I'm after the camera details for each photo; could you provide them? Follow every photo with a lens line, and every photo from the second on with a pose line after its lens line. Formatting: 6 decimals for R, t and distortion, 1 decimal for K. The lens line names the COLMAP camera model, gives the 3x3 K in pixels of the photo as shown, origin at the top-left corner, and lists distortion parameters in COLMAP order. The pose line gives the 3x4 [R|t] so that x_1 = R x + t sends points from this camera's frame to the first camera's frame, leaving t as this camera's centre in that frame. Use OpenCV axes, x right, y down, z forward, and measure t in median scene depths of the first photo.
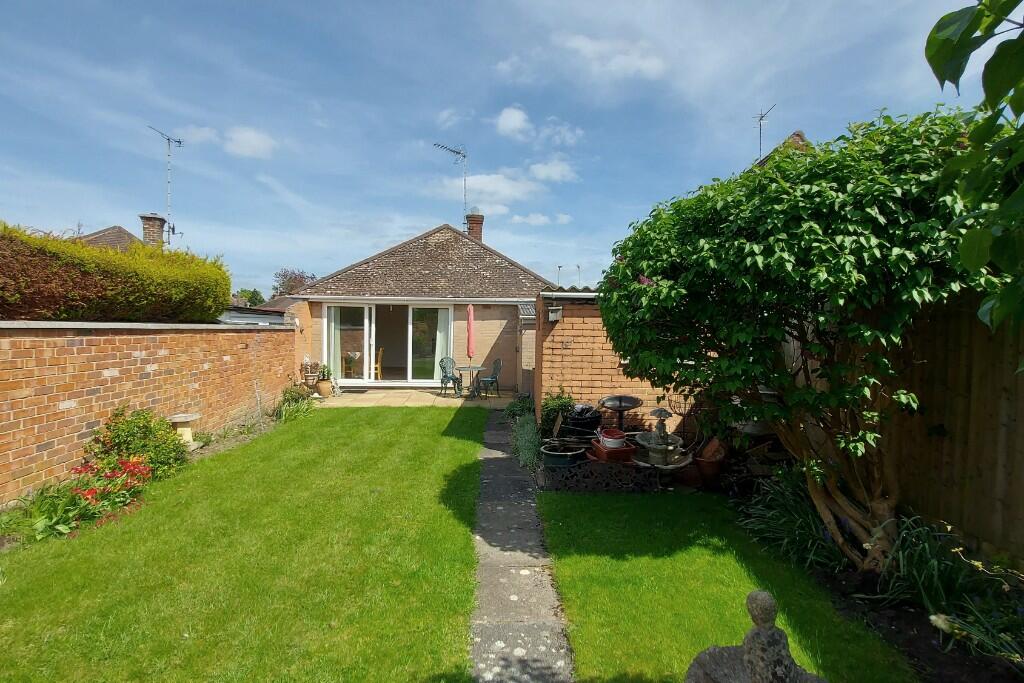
lens RADIAL K [[480.5, 0, 511.7], [0, 480.5, 337.9], [0, 0, 1]] dist [-0.015694, -0.004294]
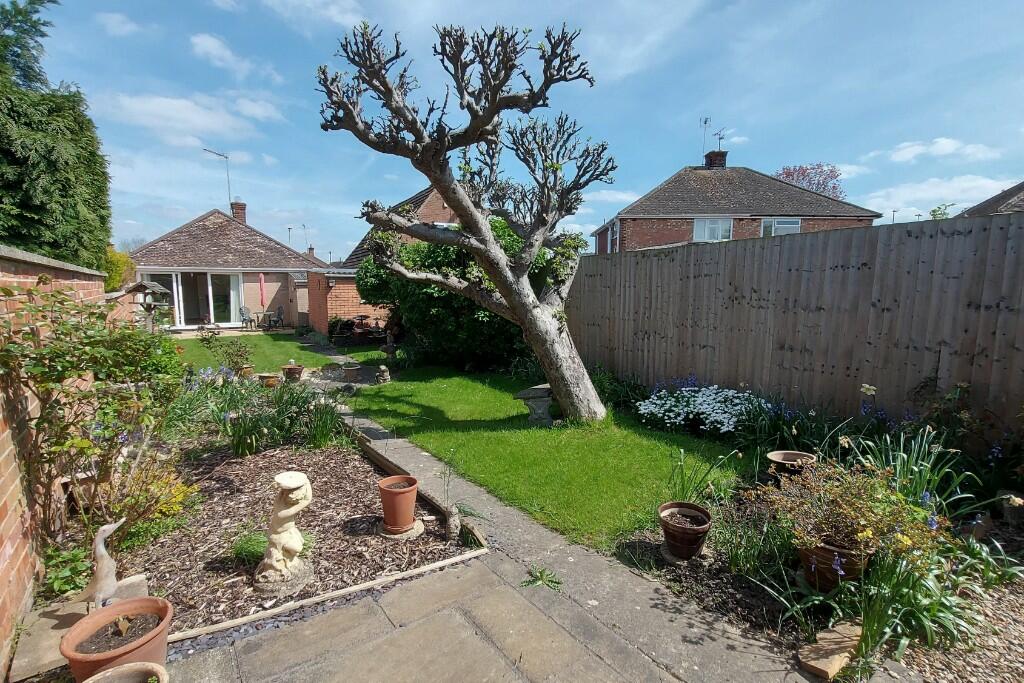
lens RADIAL K [[480.5, 0, 511.9], [0, 480.5, 344.1], [0, 0, 1]] dist [-0.015694, -0.004294]
pose [[0.847262, -0.079165, 0.525243, -0.209227], [0.019741, 0.992841, 0.117798, -0.004940], [-0.530809, -0.089436, 0.842759, -0.747230]]
